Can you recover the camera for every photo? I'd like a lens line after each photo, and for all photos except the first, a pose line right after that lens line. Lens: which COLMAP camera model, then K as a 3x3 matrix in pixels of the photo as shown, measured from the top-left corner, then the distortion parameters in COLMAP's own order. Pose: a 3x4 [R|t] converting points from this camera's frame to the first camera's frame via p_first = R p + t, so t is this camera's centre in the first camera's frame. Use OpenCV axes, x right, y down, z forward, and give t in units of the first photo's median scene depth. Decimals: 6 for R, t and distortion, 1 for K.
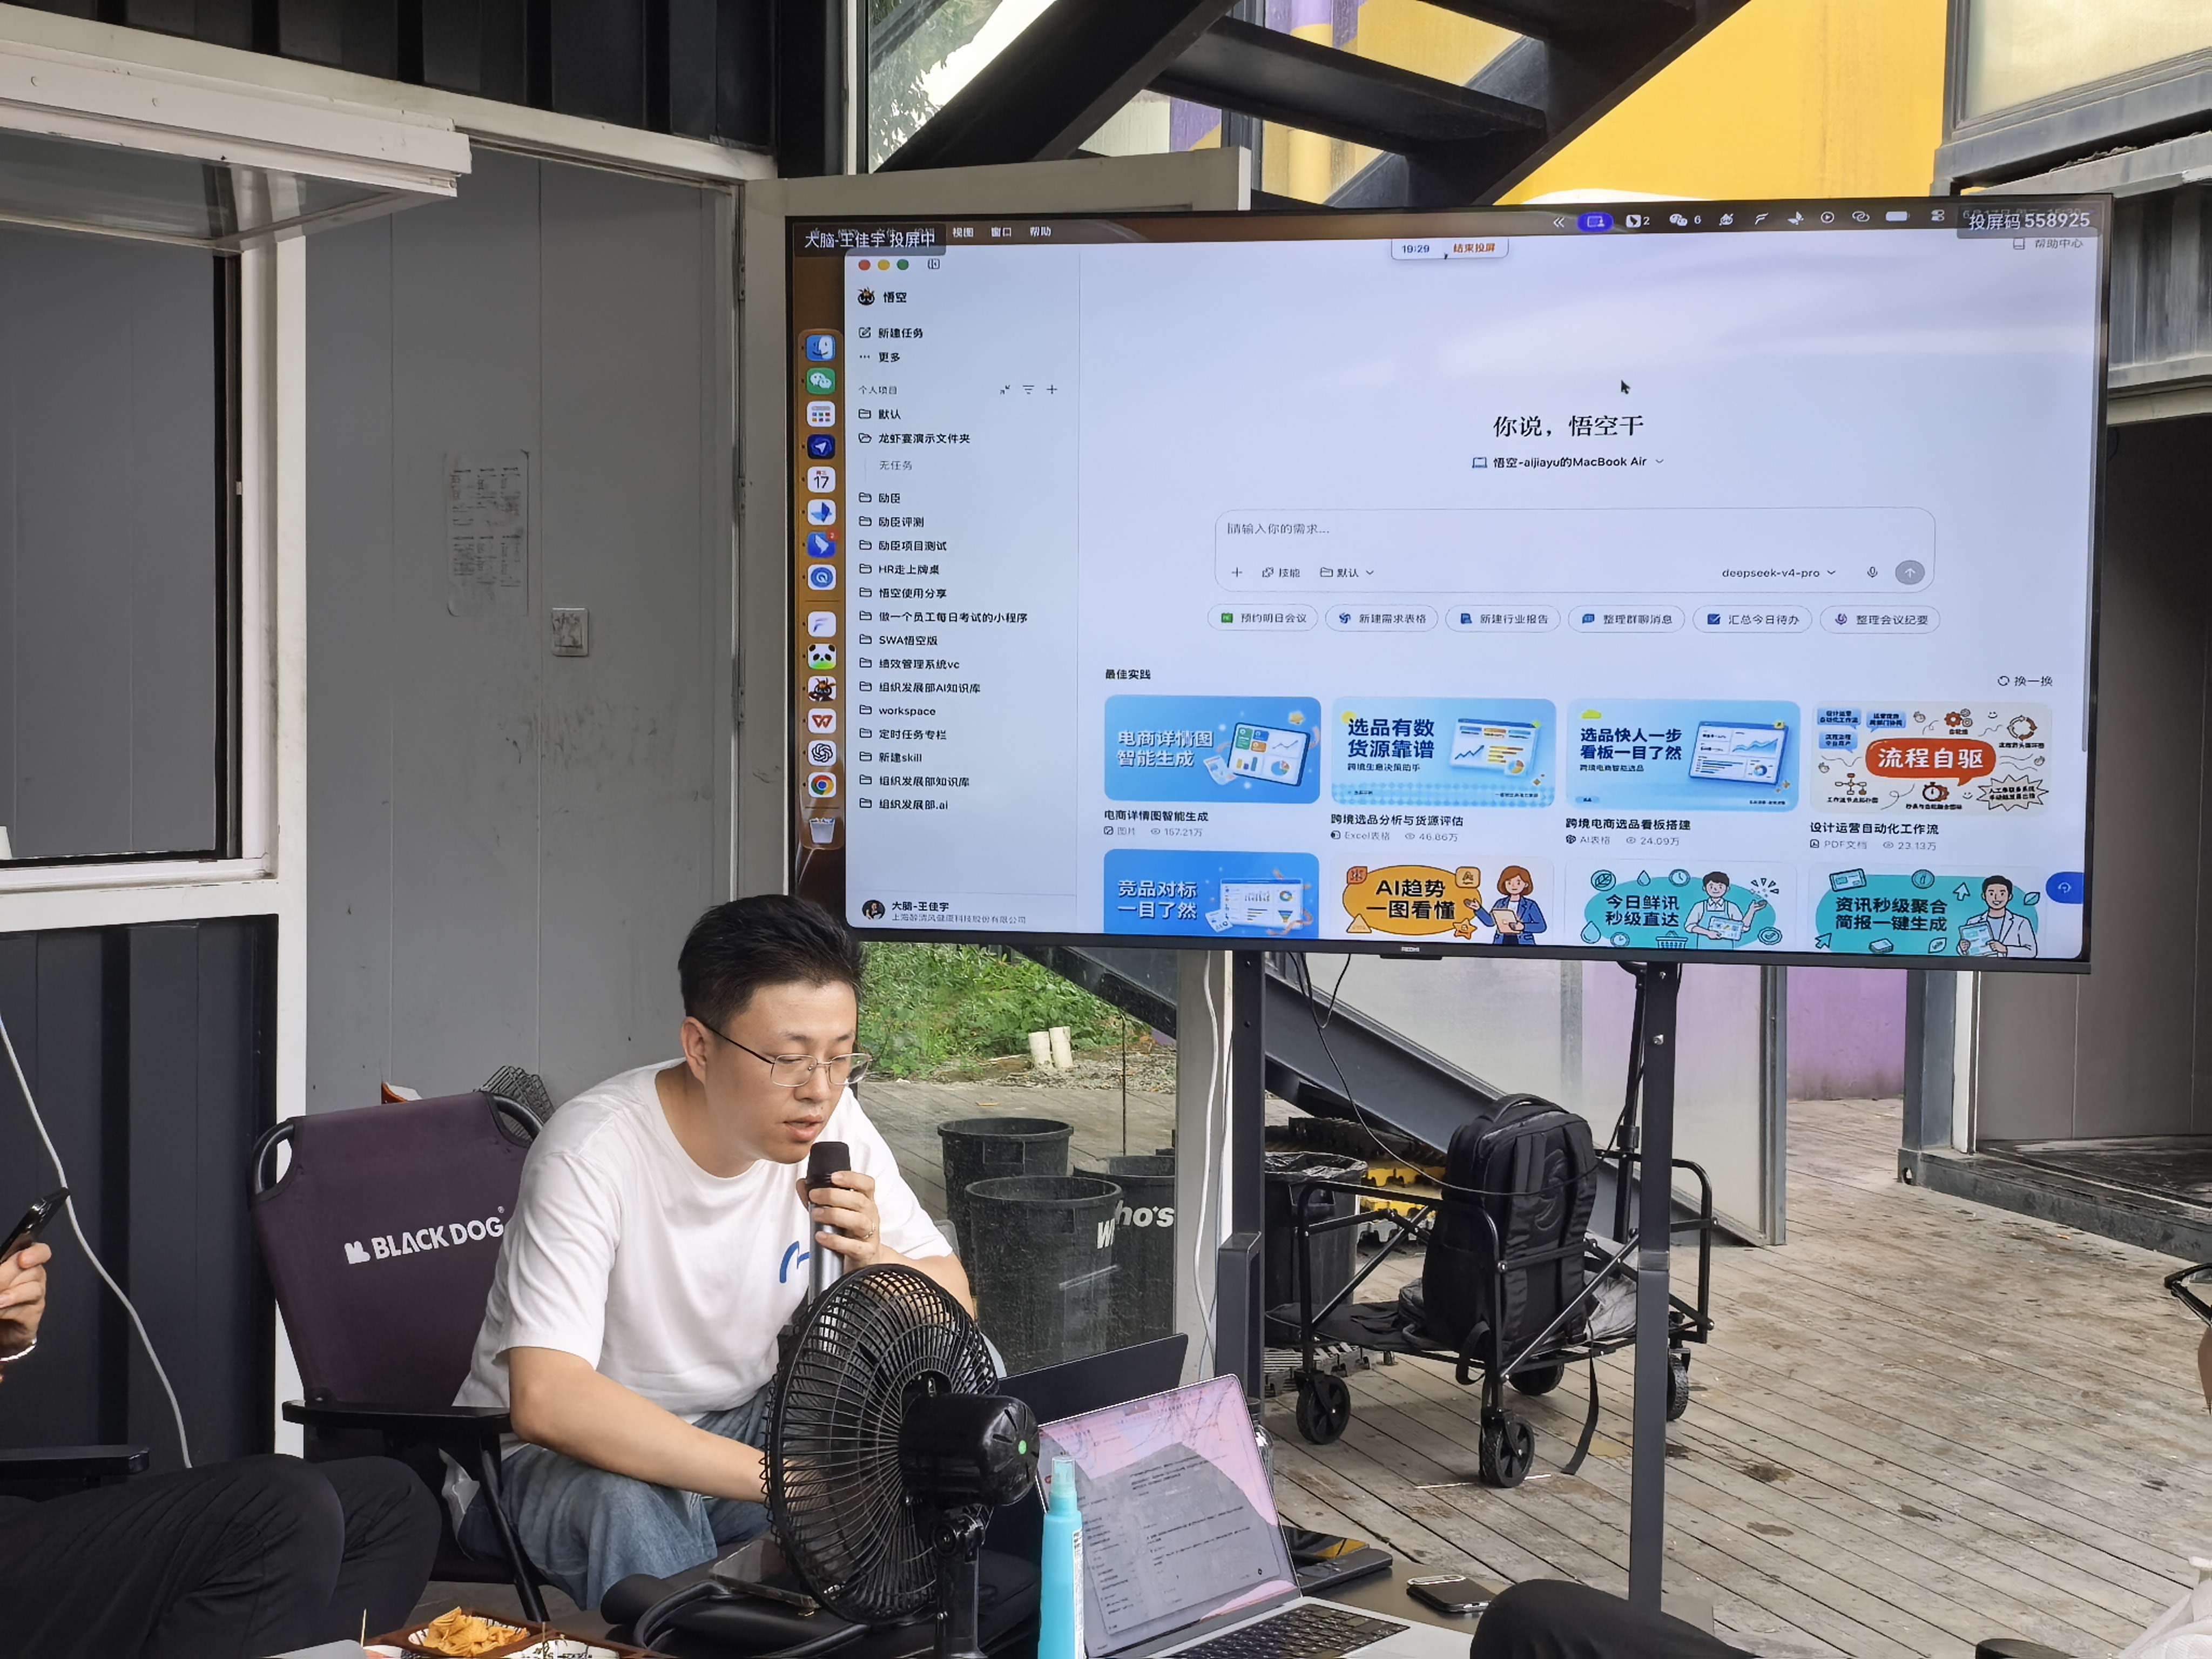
lens RADIAL K [[3147.9, 0, 1118.5], [0, 3147.9, 838.0], [0, 0, 1]] dist [0.145283, -0.598705]
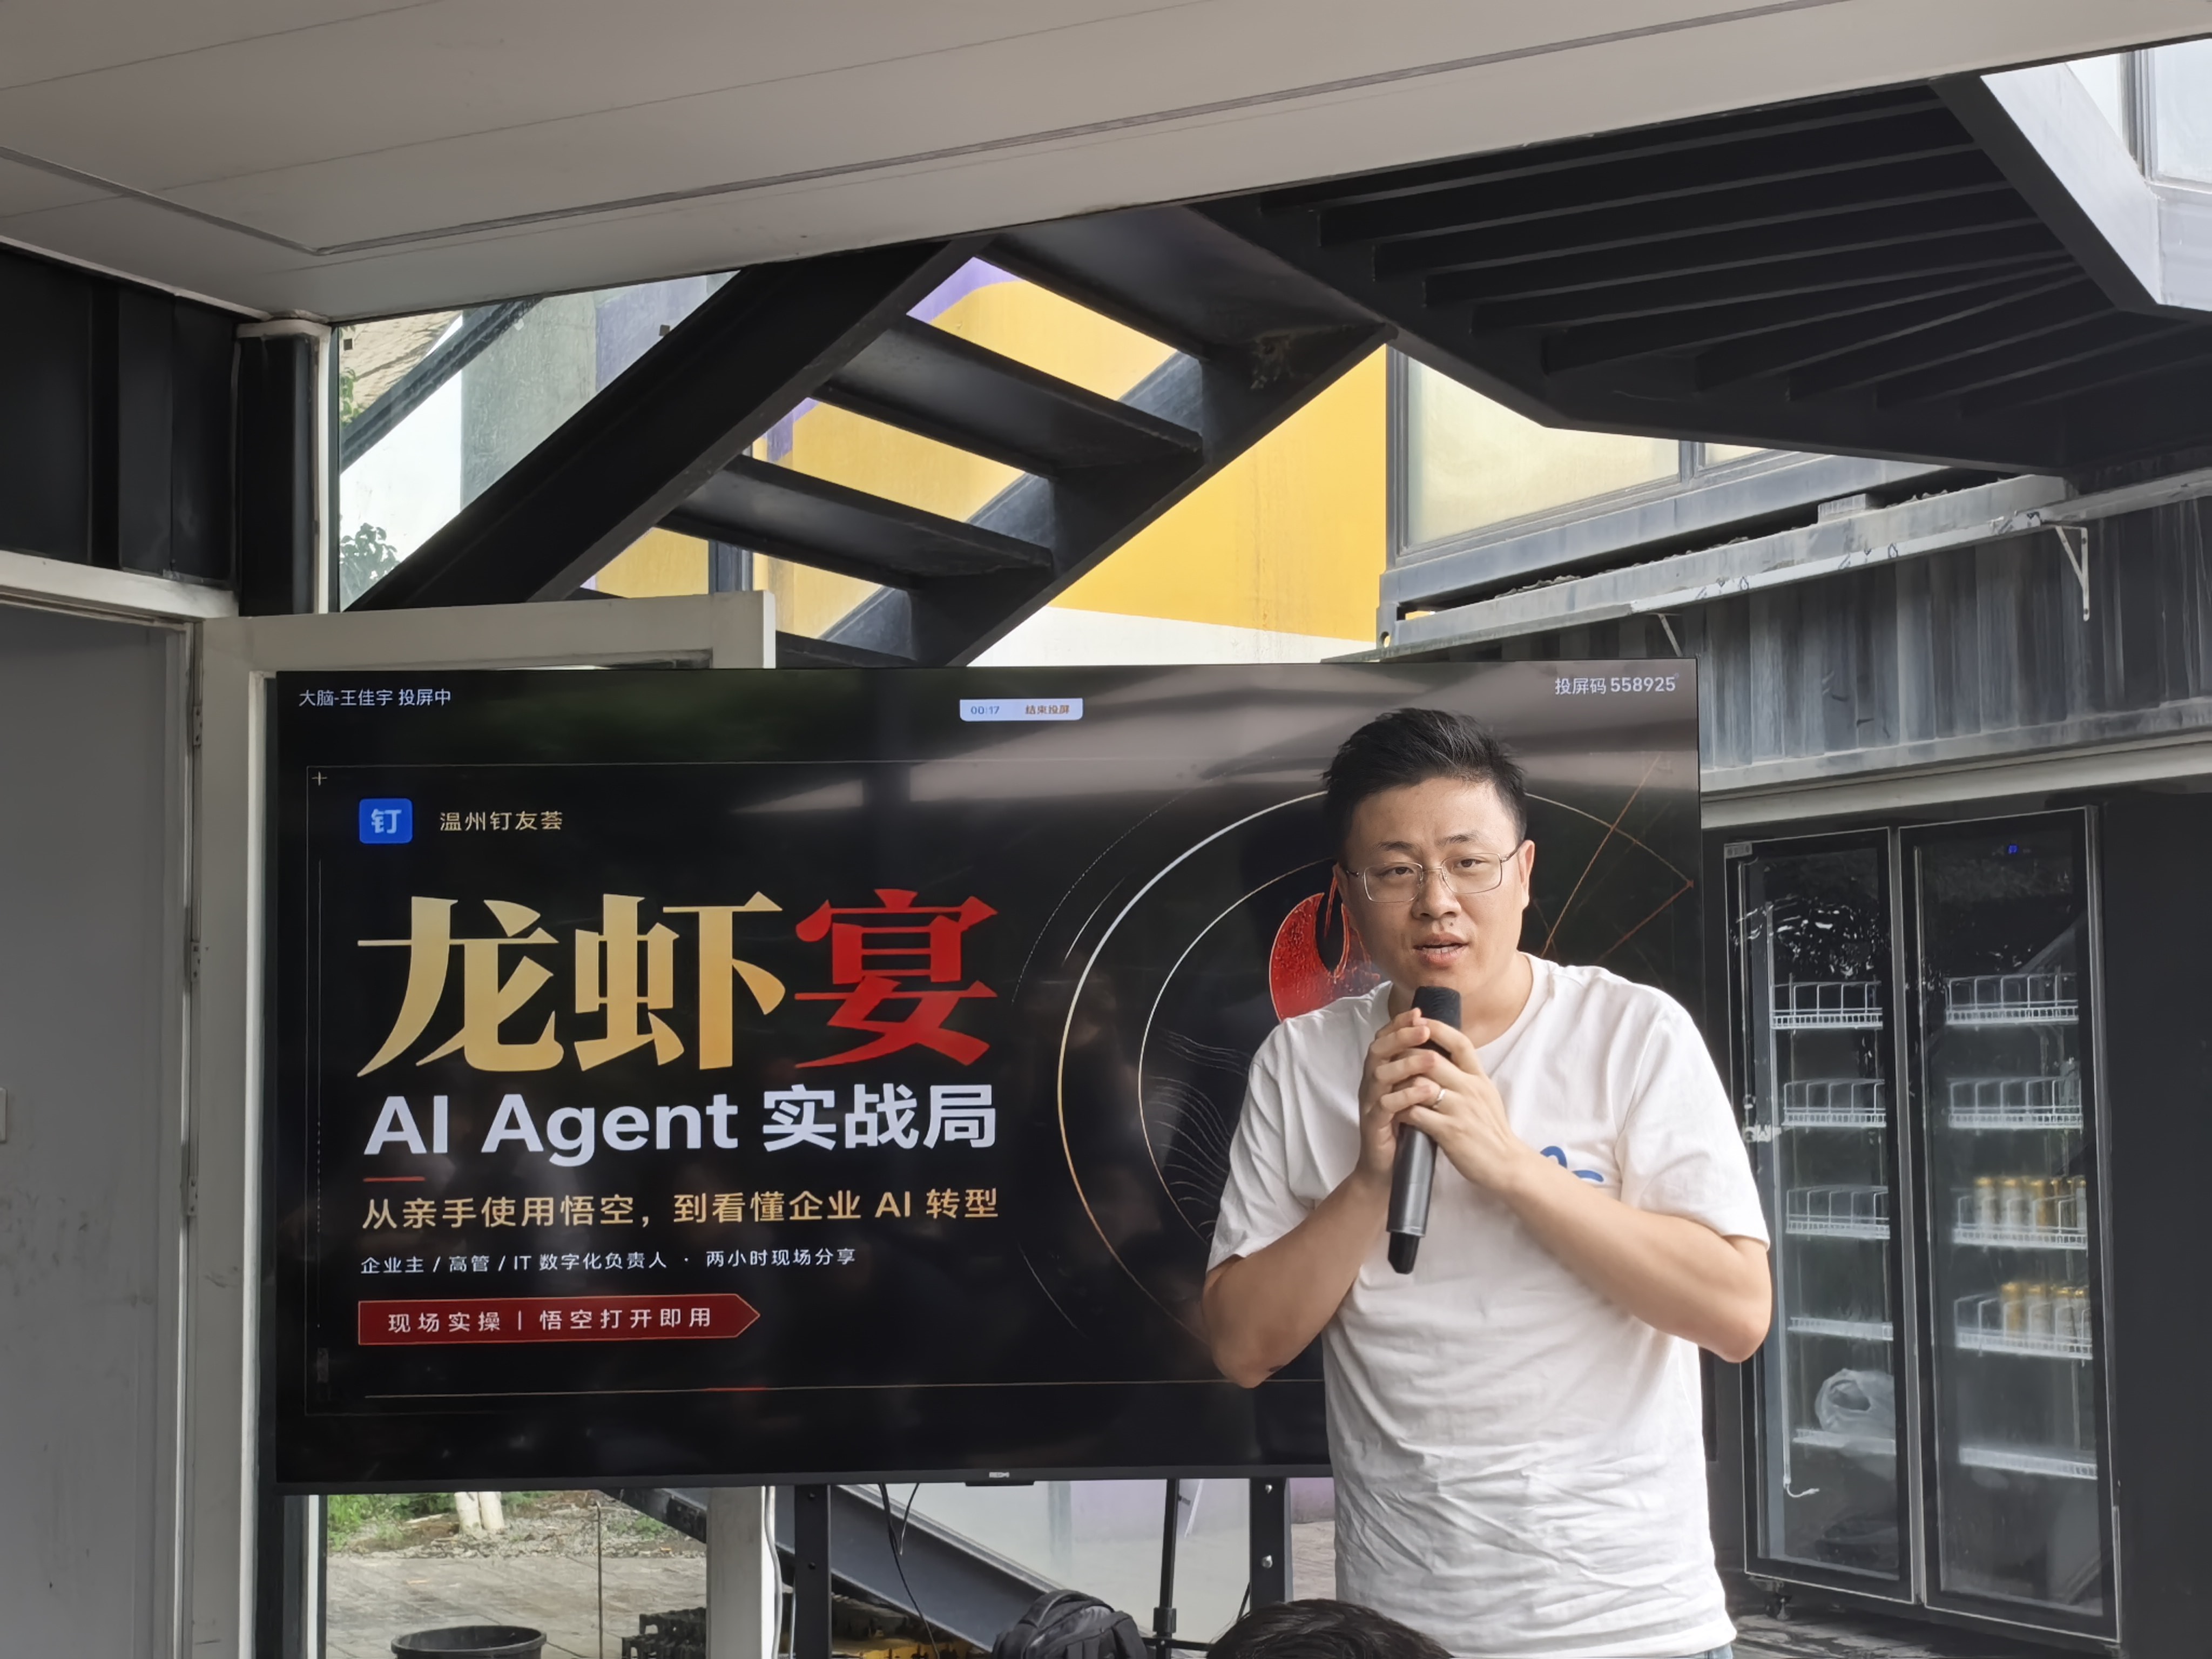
lens RADIAL K [[3147.9, 0, 1118.5], [0, 3147.9, 838.0], [0, 0, 1]] dist [0.145283, -0.598705]
pose [[0.980769, -0.008674, 0.194979, -0.035994], [0.031959, 0.992665, -0.116599, -0.029000], [-0.192538, 0.120588, 0.973852, 0.068096]]
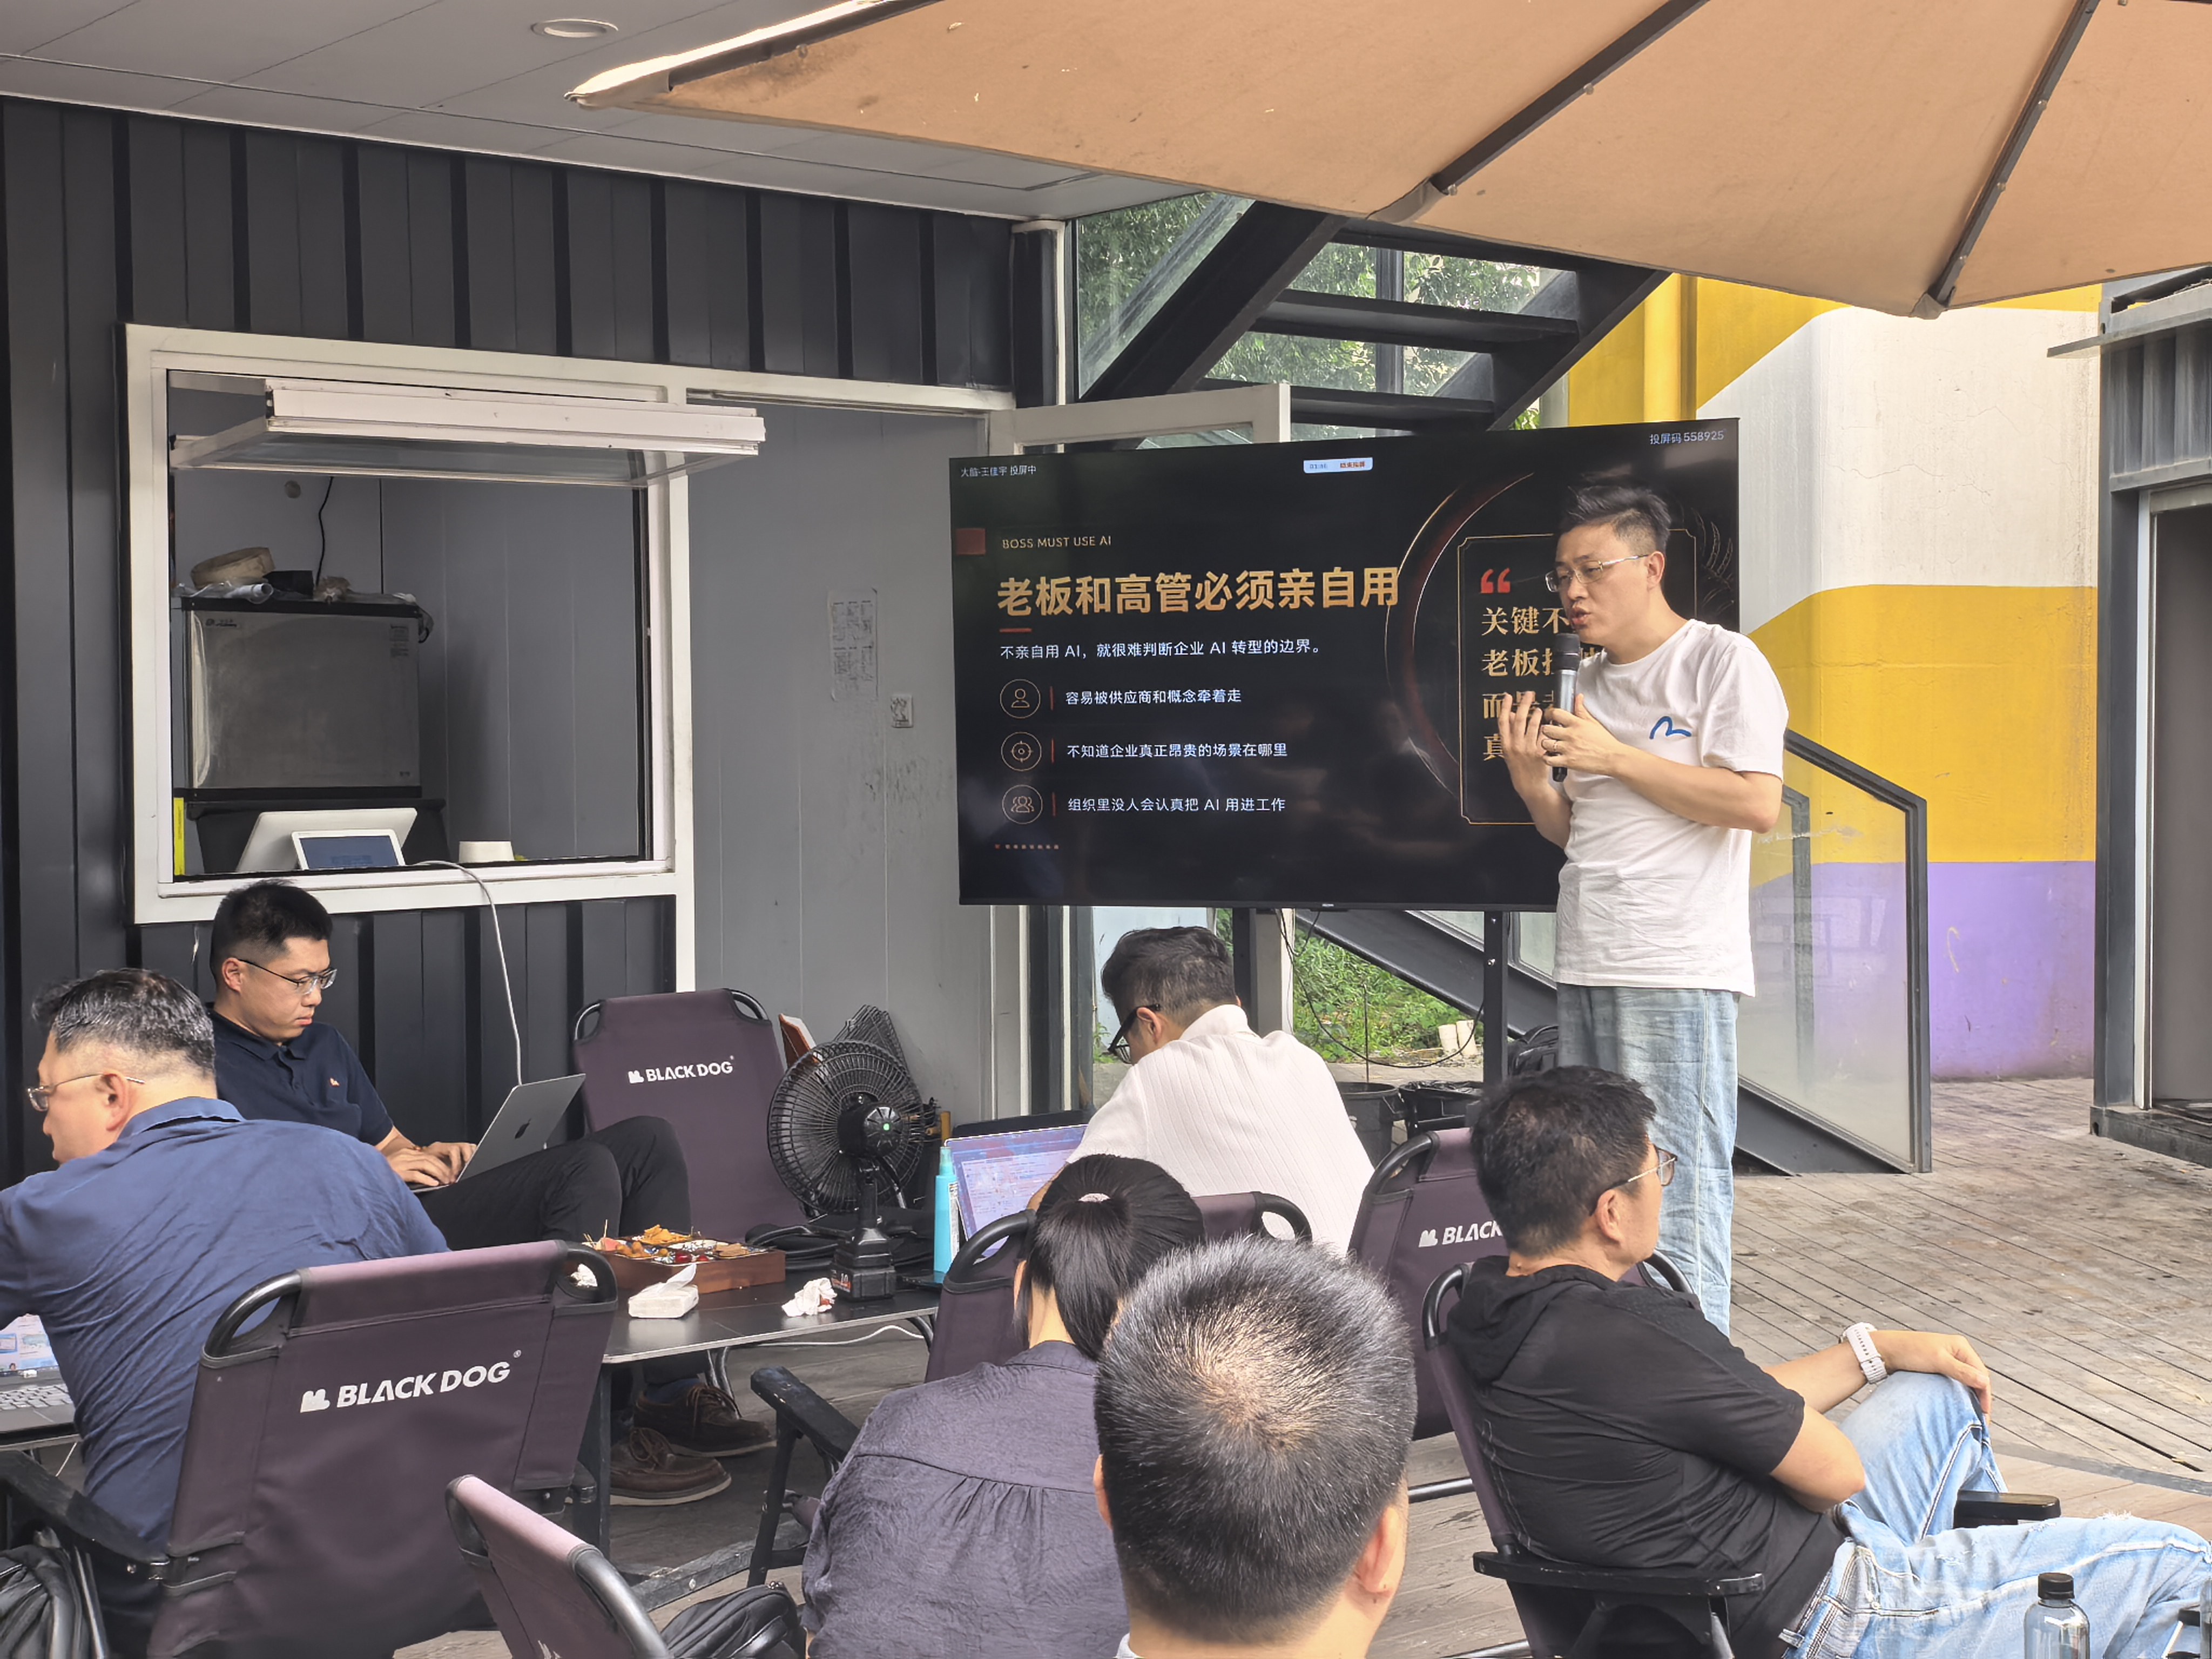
lens RADIAL K [[3148.4, 0, 1086.3], [0, 3148.4, 817.0], [0, 0, 1]] dist [0.280154, -1.376864]
pose [[0.974164, -0.015521, -0.225309, 0.246218], [0.010939, 0.999707, -0.021573, 0.017615], [0.225578, 0.018551, 0.974048, -0.425031]]
